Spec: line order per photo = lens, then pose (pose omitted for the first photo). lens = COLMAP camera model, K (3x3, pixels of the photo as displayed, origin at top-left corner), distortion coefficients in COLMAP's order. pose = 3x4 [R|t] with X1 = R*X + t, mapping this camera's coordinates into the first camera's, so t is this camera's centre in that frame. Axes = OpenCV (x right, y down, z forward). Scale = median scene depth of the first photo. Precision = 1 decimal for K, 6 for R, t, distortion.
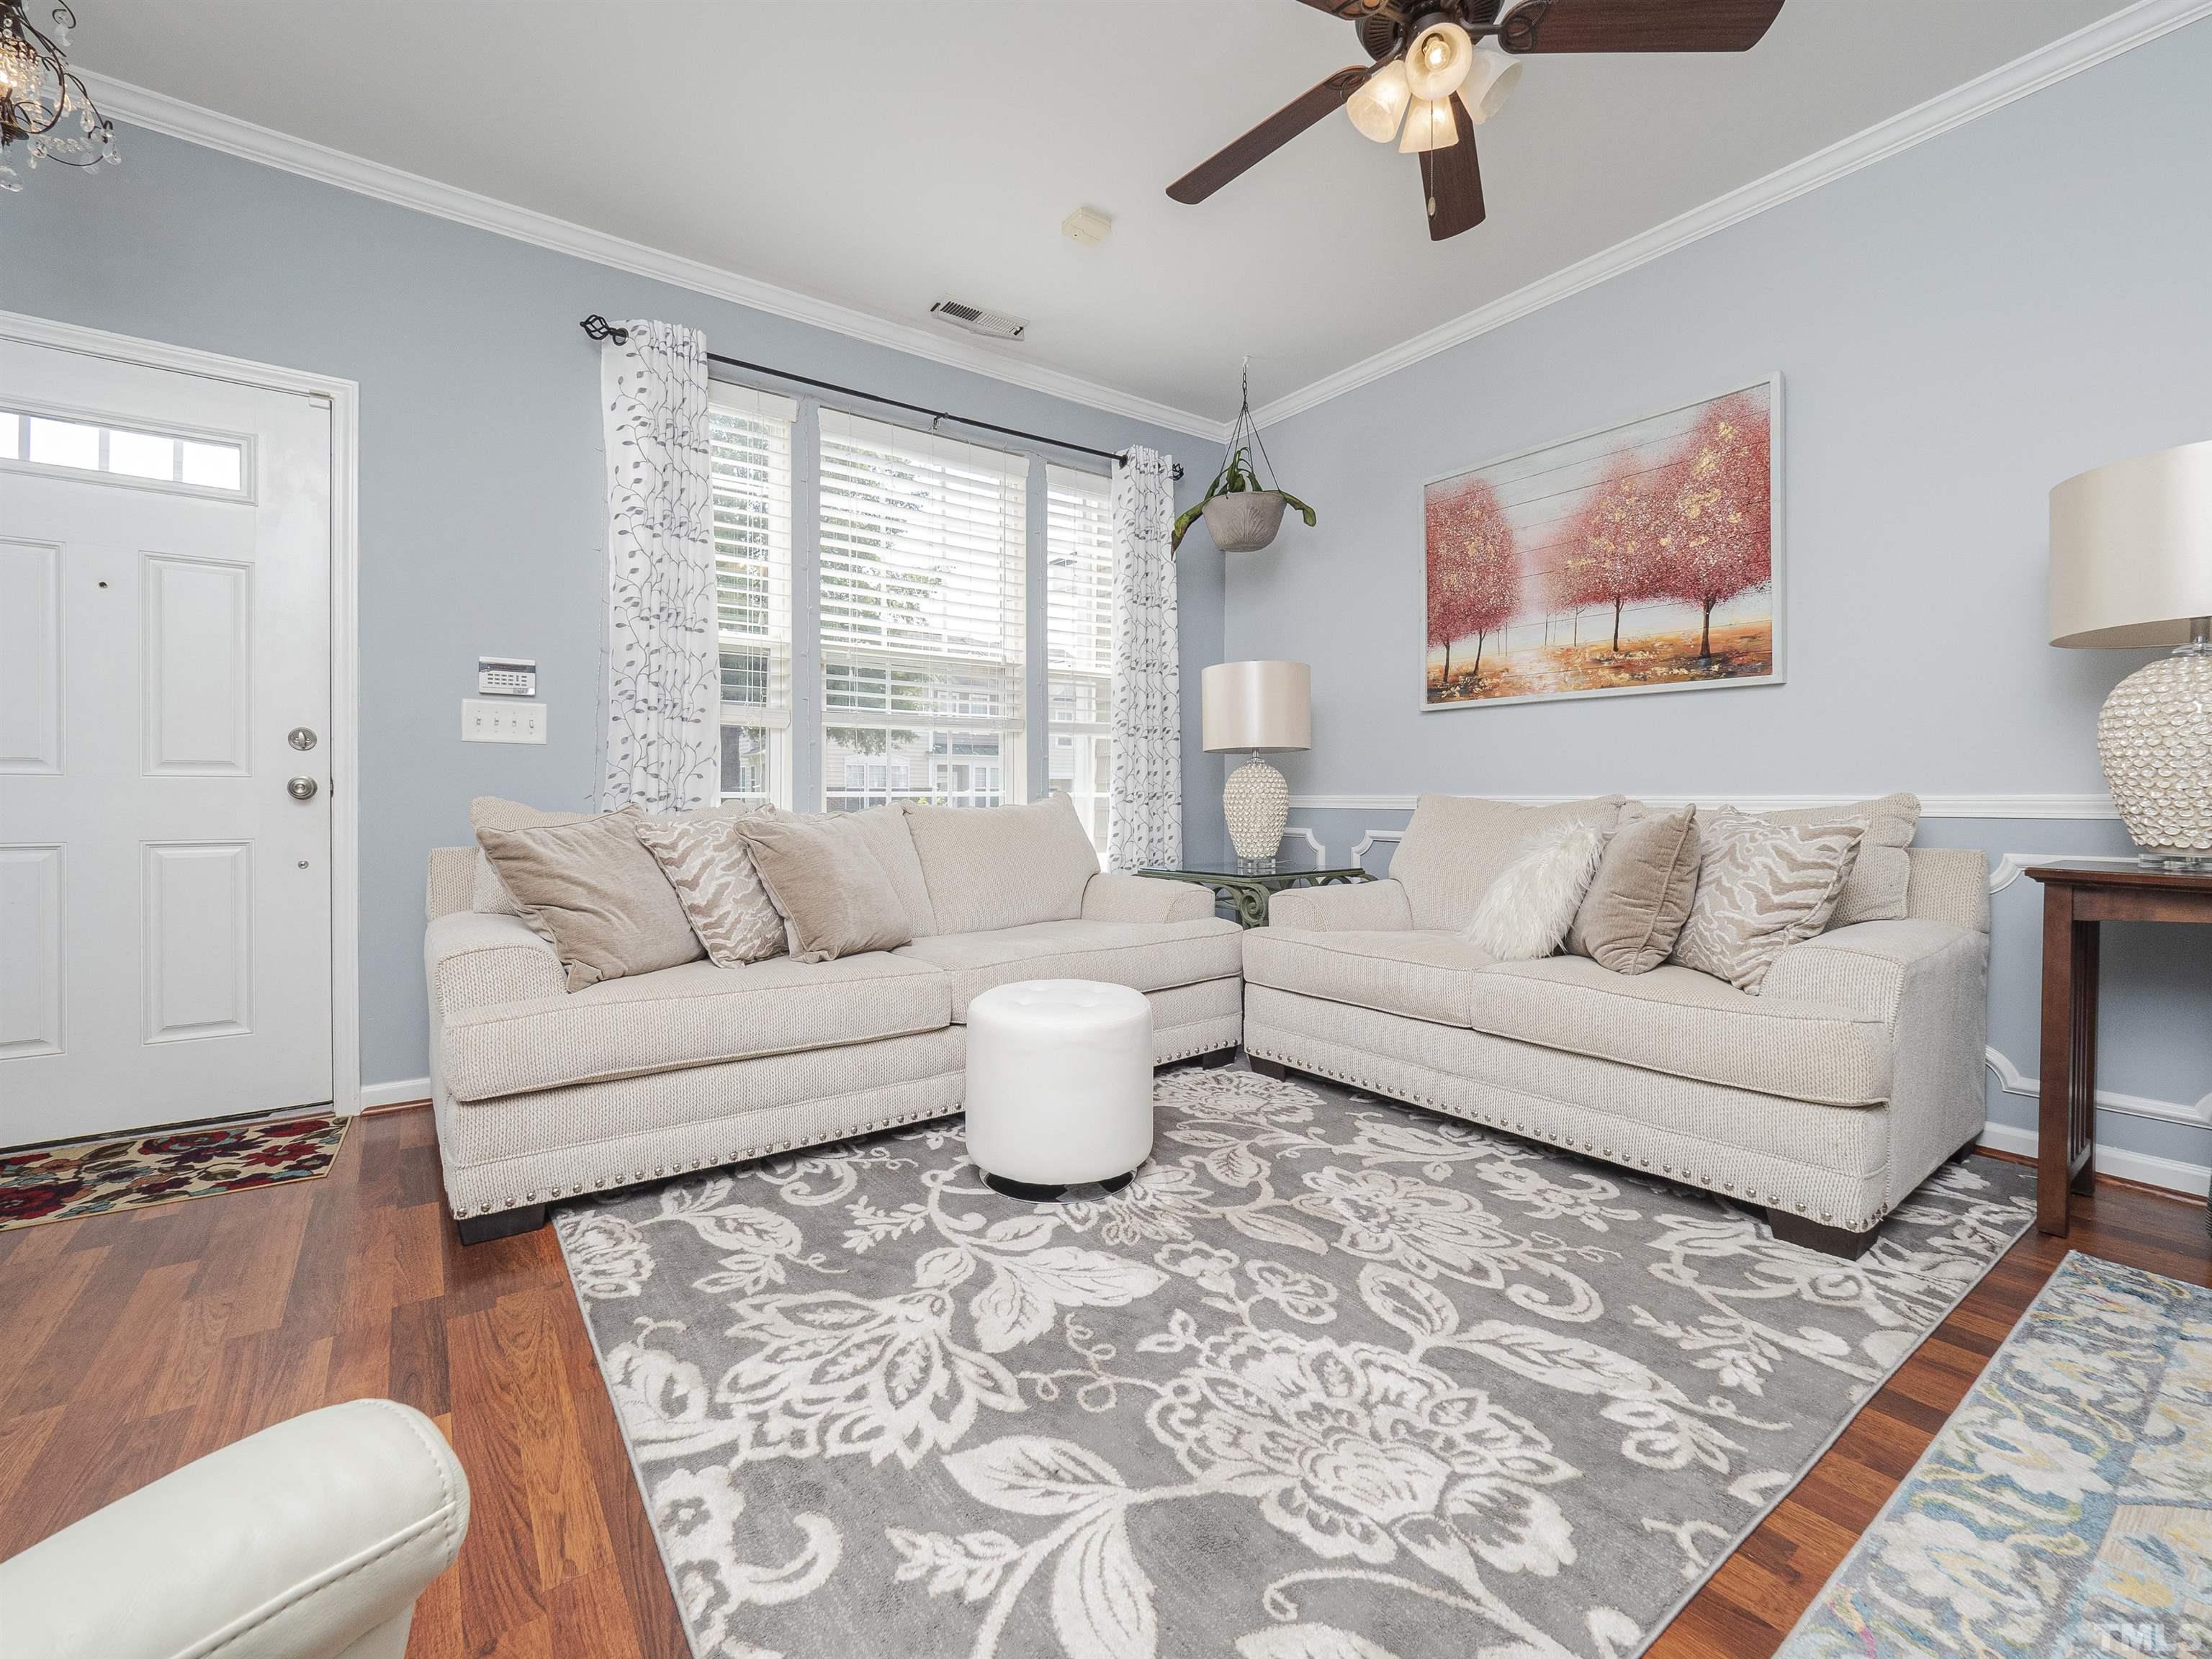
lens RADIAL K [[948.5, 0, 1102.8], [0, 948.5, 797.2], [0, 0, 1]] dist [-0.000137, -0.005056]
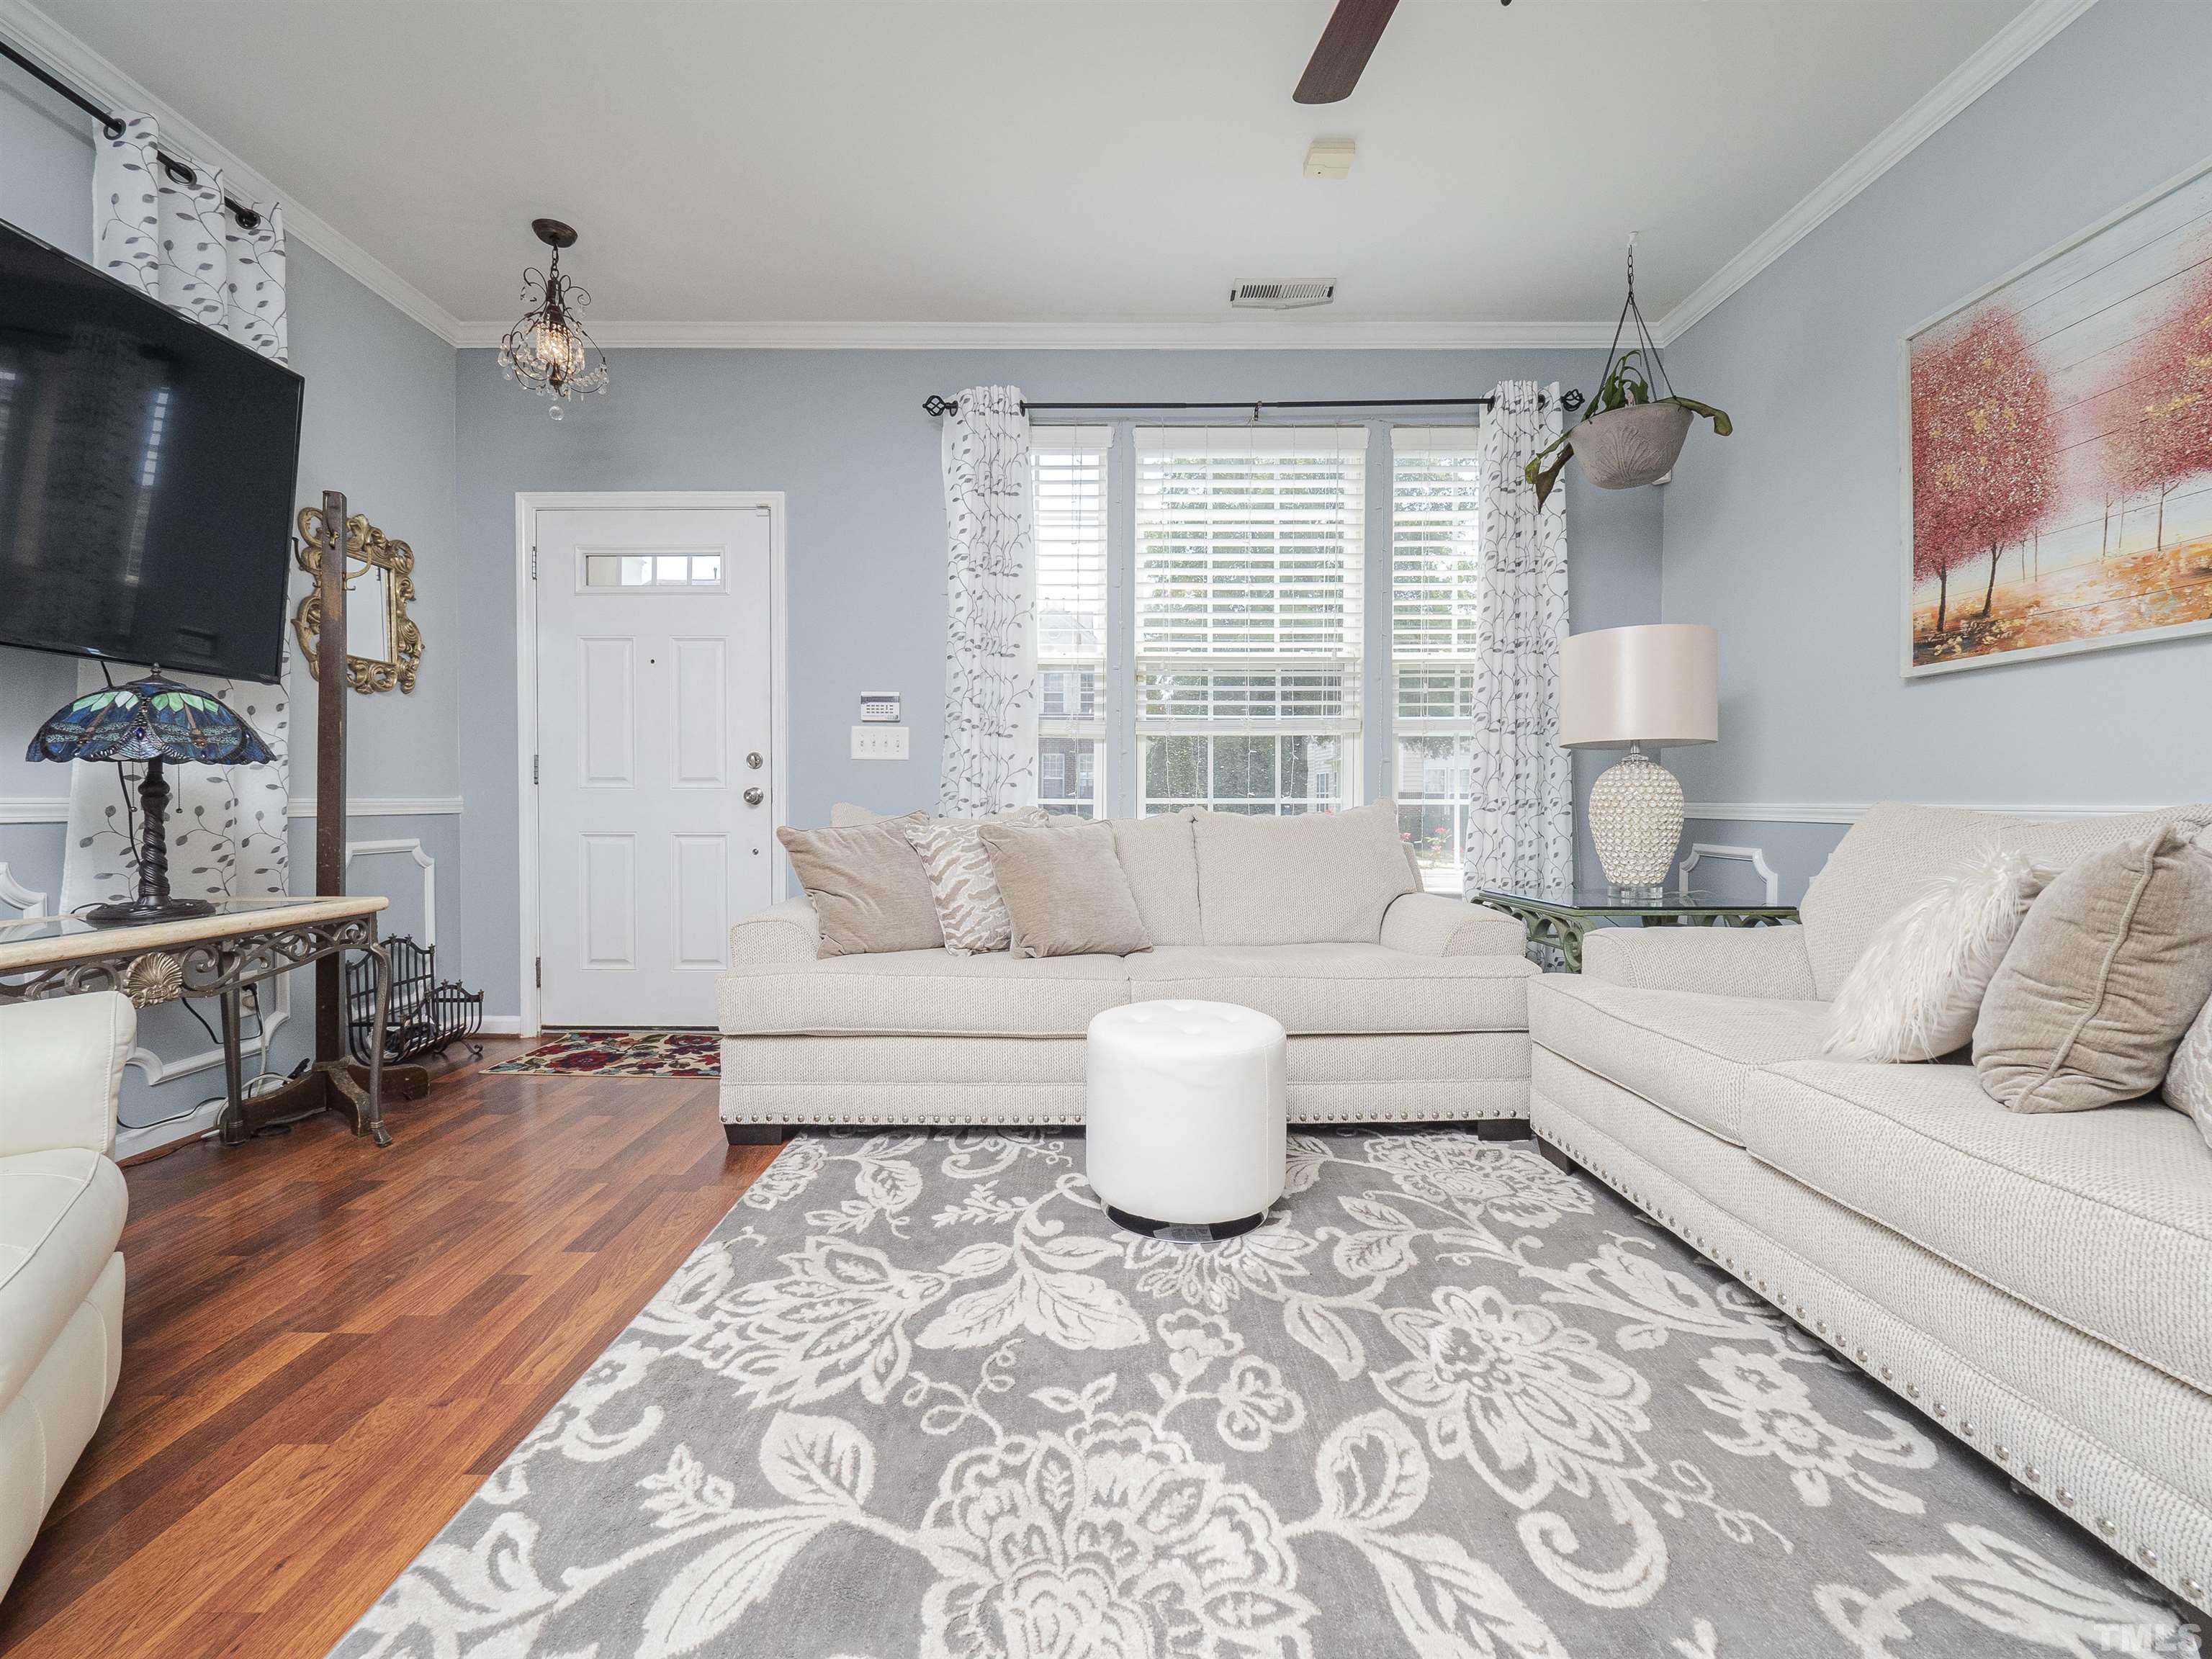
lens RADIAL K [[962.3, 0, 1098.0], [0, 962.3, 813.6], [0, 0, 1]] dist [0.008473, -0.012919]
pose [[0.808323, 0.008809, -0.588674, 0.406663], [-0.002053, 0.999924, 0.012144, -0.003086], [0.588736, -0.008608, 0.808279, 0.170523]]
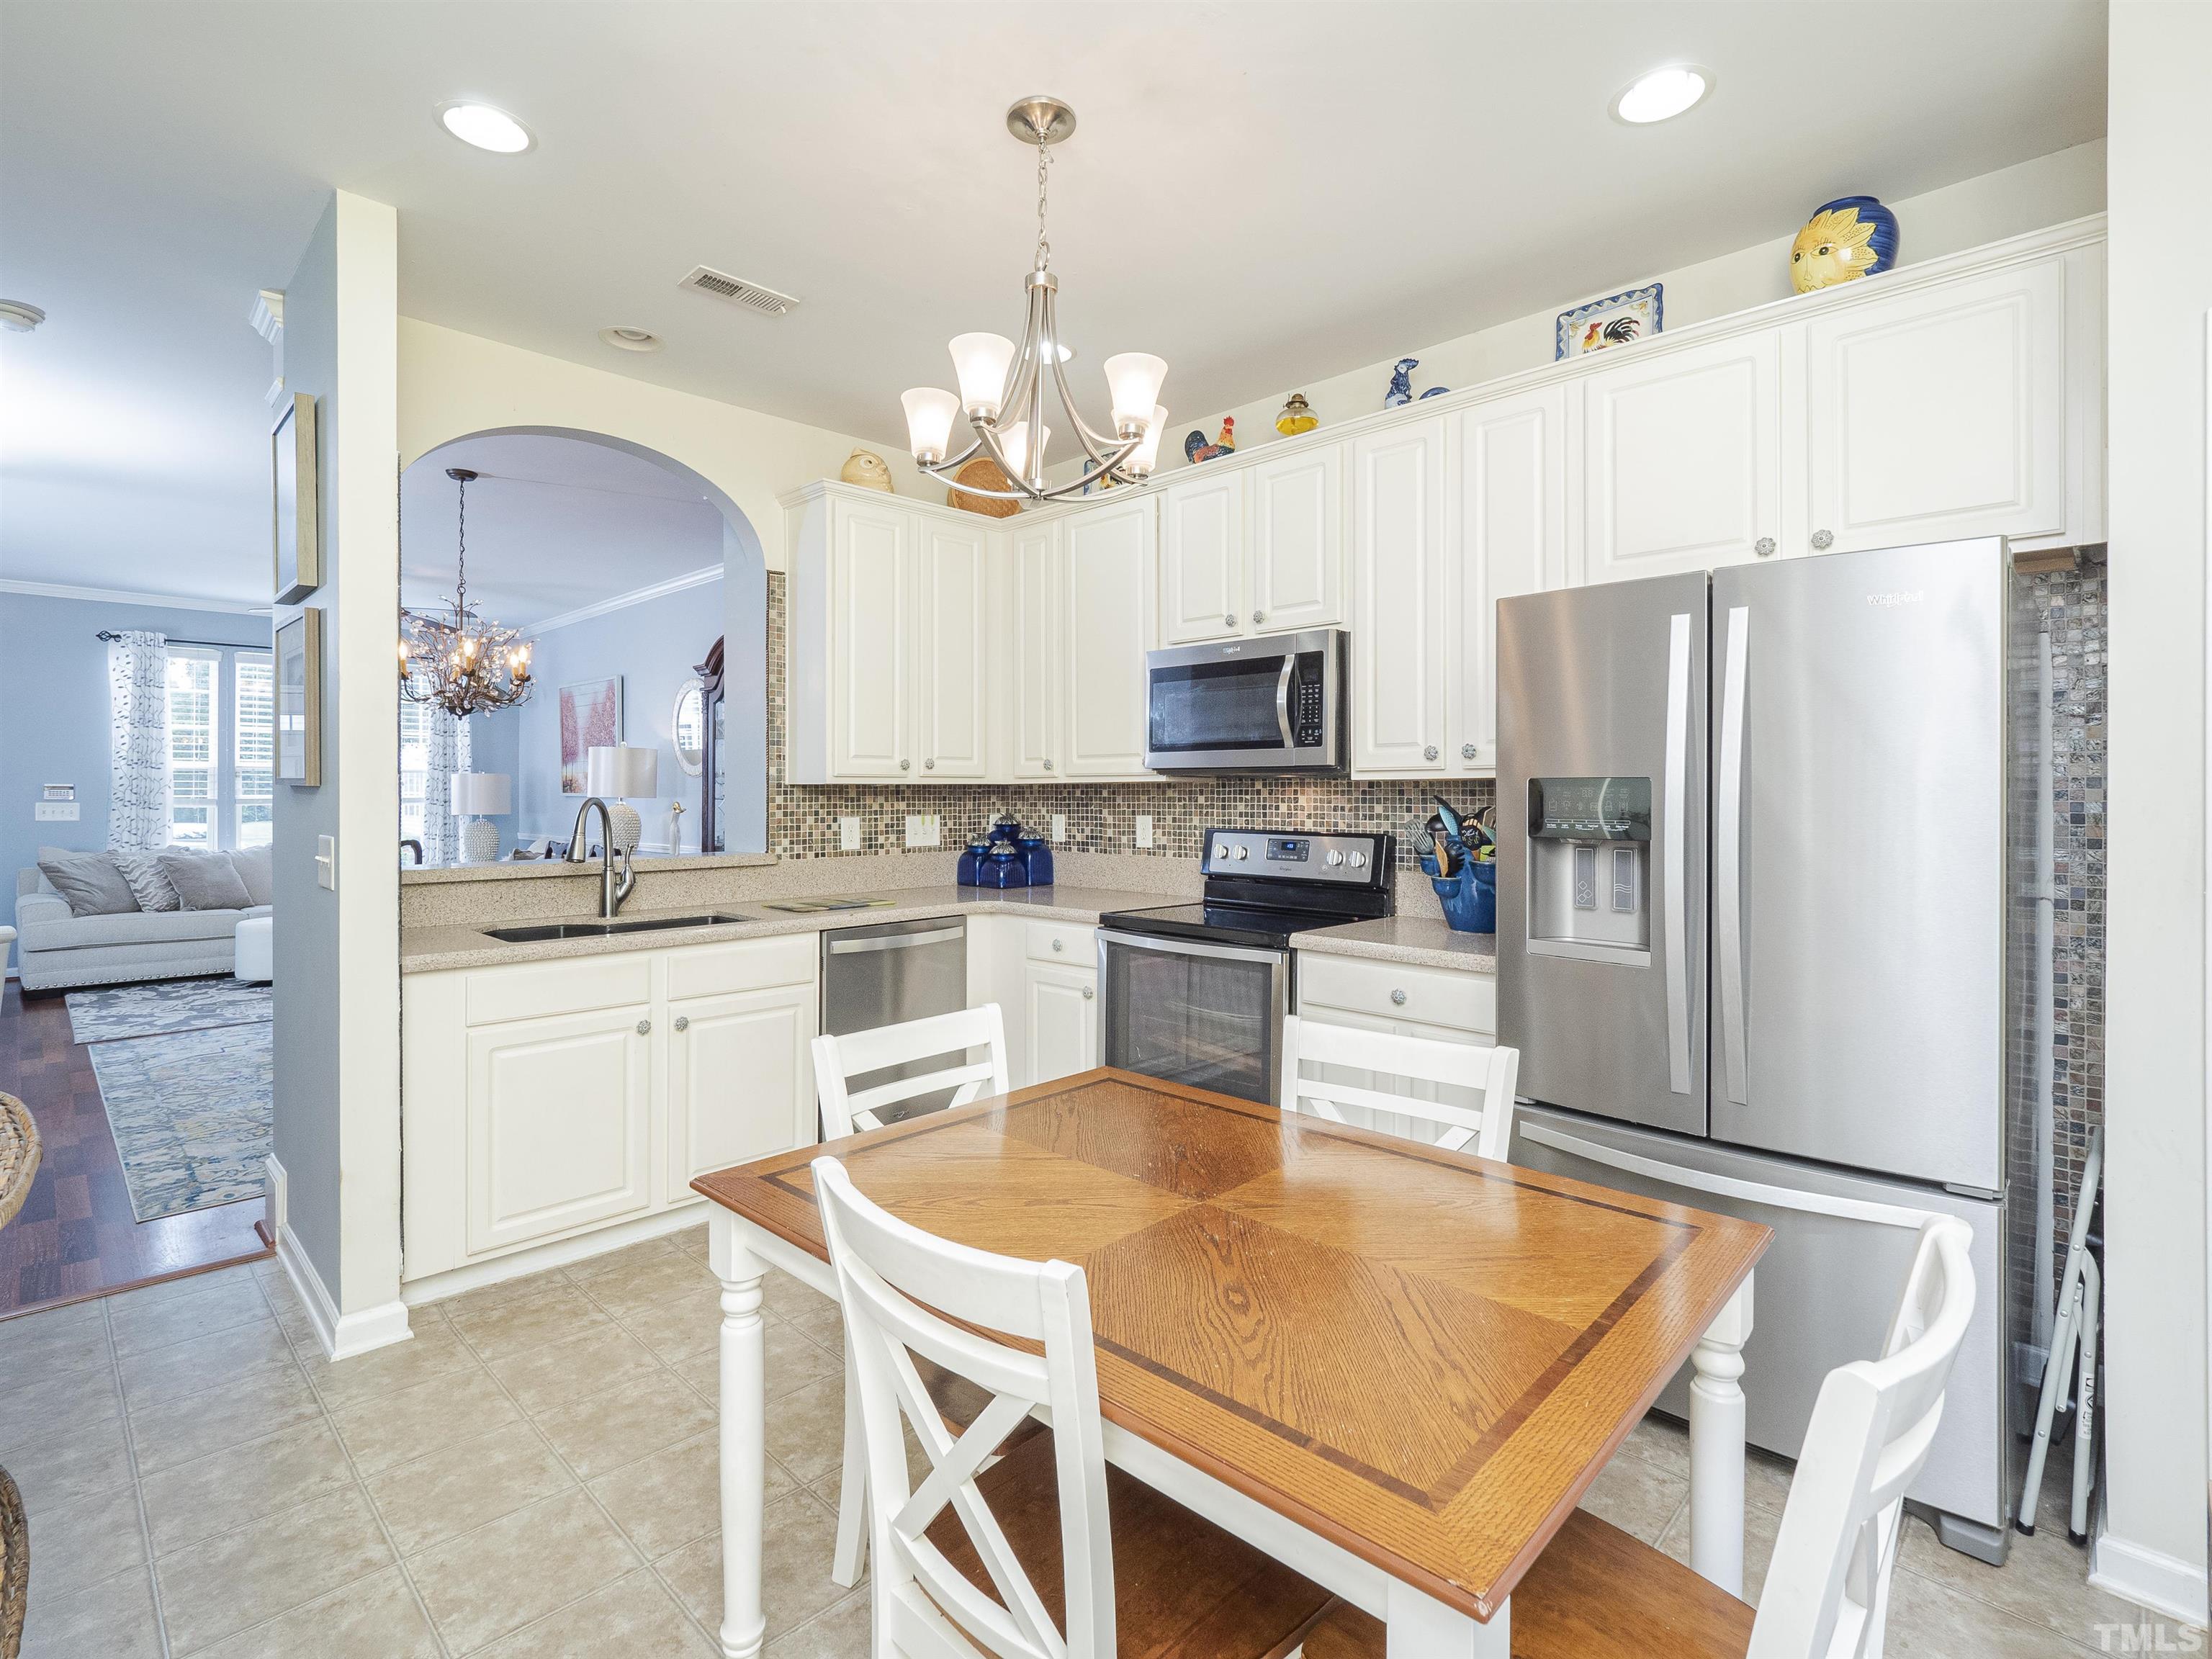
lens RADIAL K [[1107.0, 0, 1104.1], [0, 1107.0, 784.5], [0, 0, 1]] dist [-0.002331, -0.000048]
pose [[0.988744, 0.000188, 0.149619, 1.697100], [0.001005, 0.999968, -0.007895, -0.141979], [-0.149615, 0.007956, 0.988712, -2.329387]]
